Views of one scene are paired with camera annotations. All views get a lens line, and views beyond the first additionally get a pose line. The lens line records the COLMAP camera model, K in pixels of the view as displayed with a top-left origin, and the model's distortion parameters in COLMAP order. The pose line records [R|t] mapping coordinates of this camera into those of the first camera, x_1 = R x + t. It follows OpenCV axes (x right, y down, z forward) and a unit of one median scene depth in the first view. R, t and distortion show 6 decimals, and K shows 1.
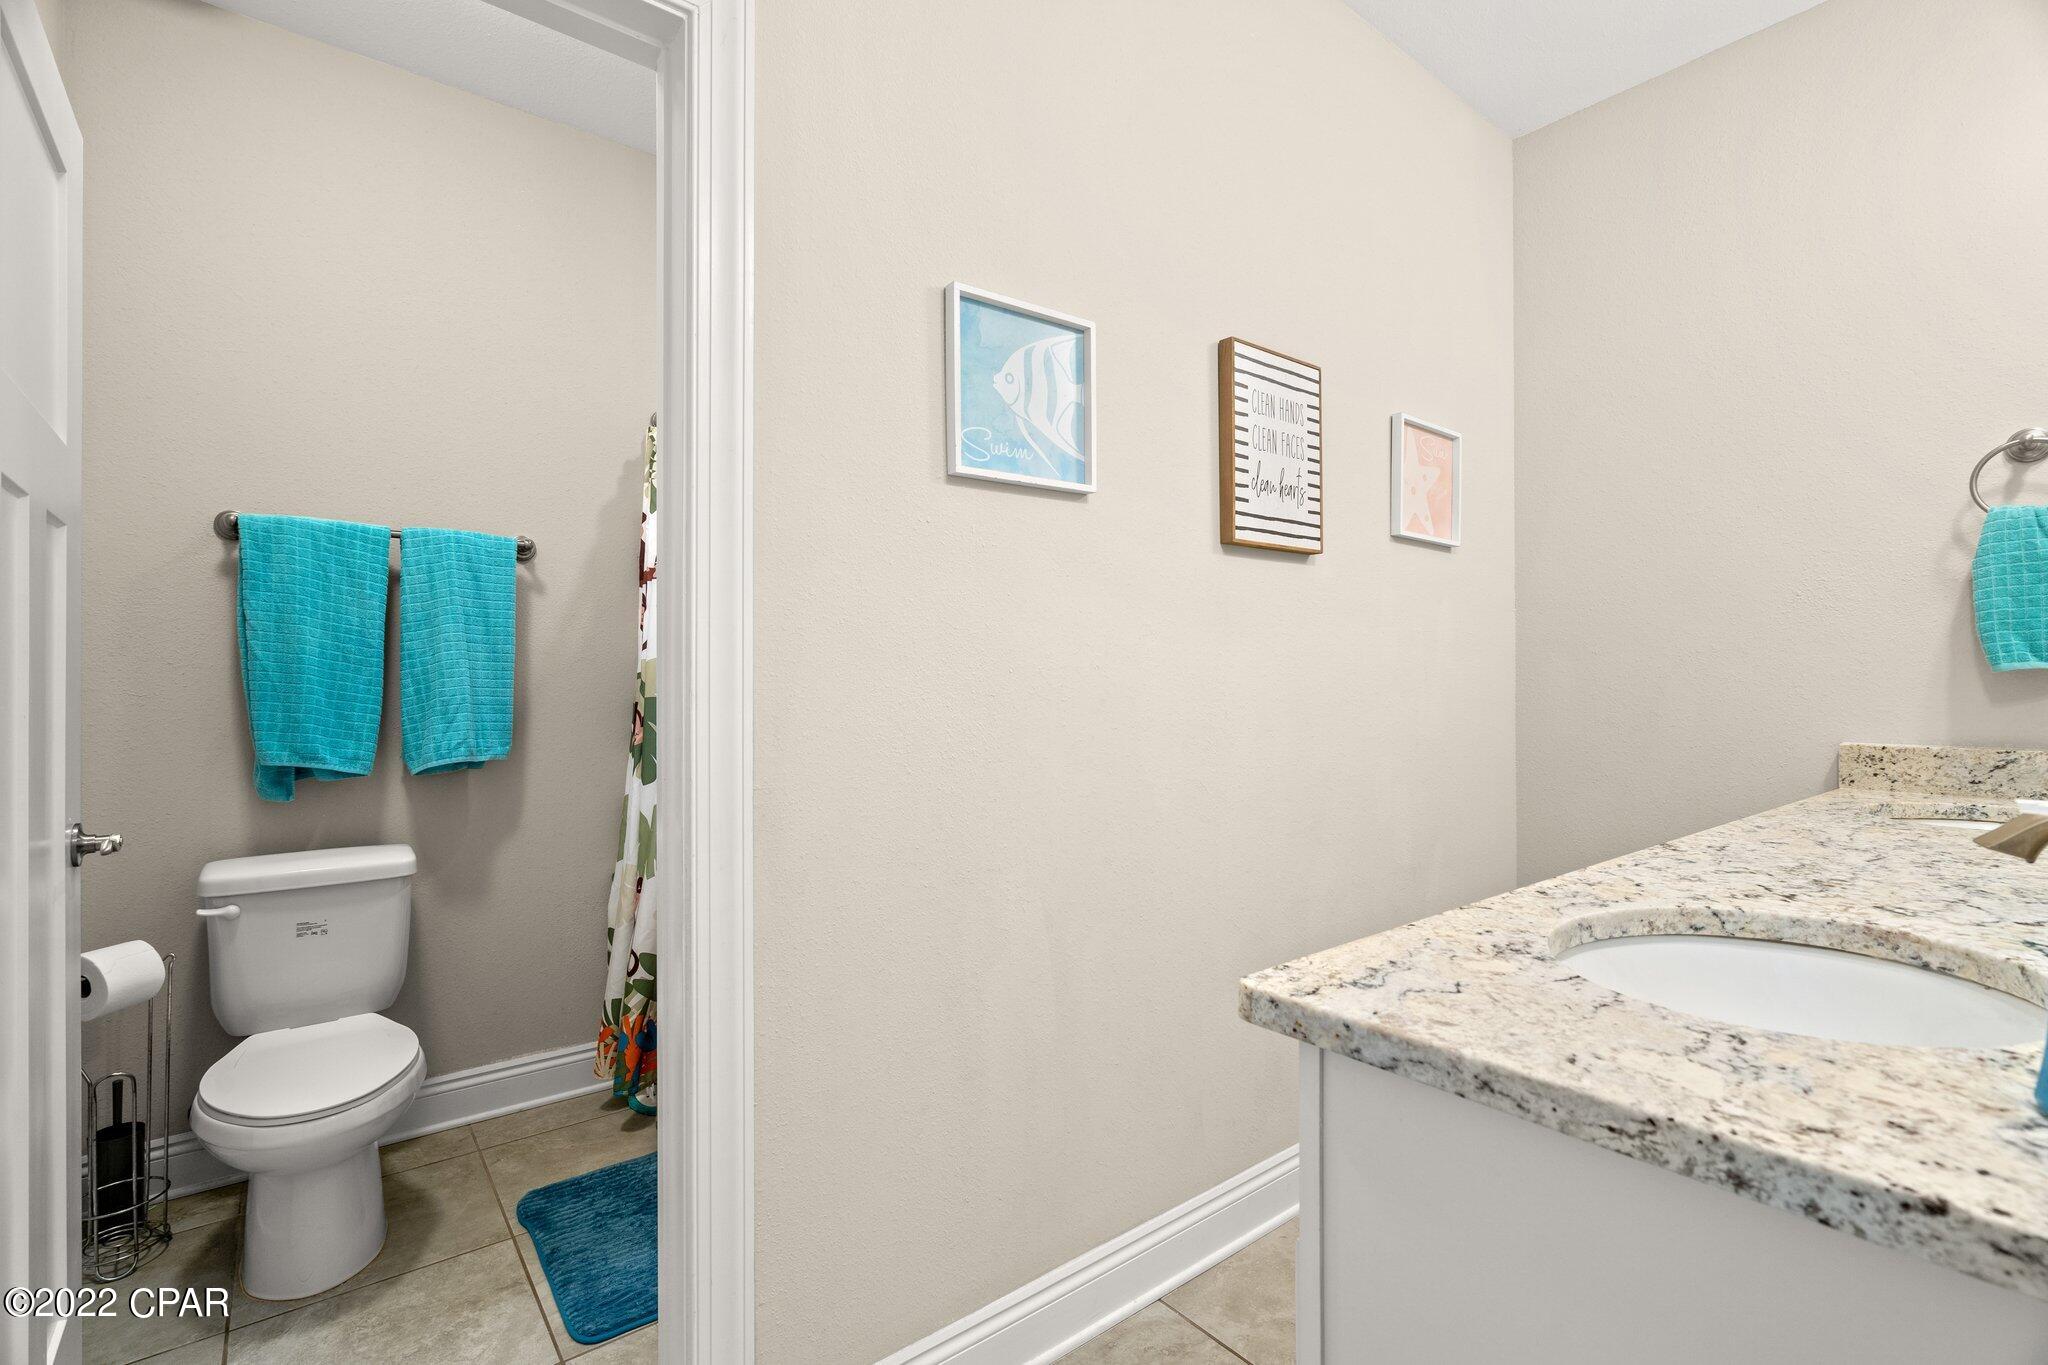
lens RADIAL K [[929.0, 0, 1024.2], [0, 929.0, 679.1], [0, 0, 1]] dist [-0.008120, 0.003375]
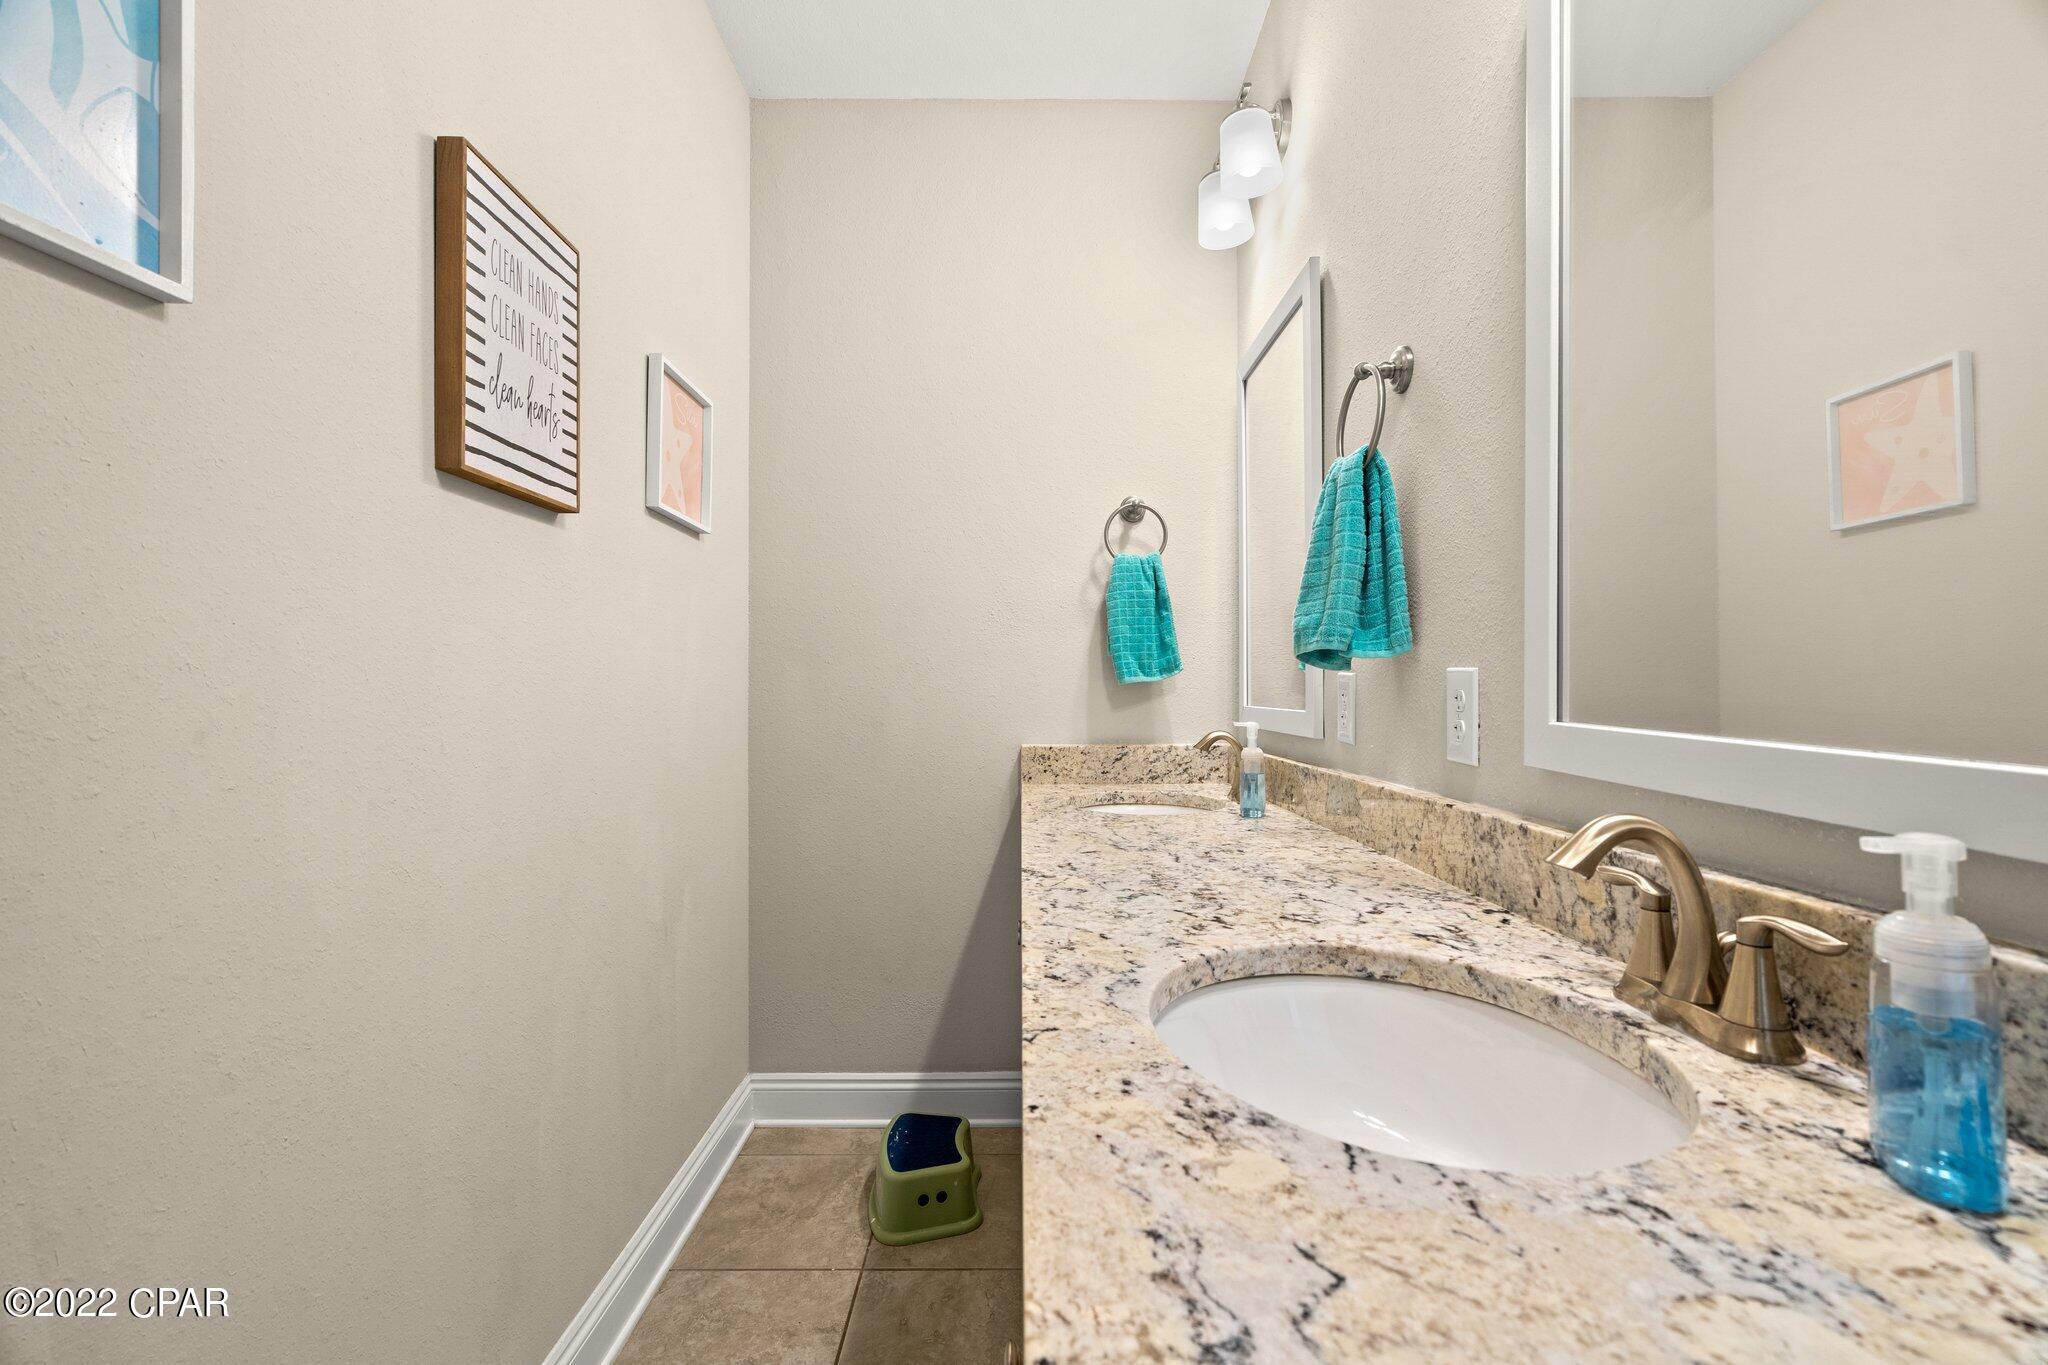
lens RADIAL K [[929.0, 0, 1024.9], [0, 929.0, 687.1], [0, 0, 1]] dist [-0.008120, 0.003375]
pose [[0.619765, 0.002124, 0.784785, -0.027315], [-0.002172, 0.999997, -0.000991, -0.002251], [-0.784785, -0.001090, 0.619768, 0.322912]]
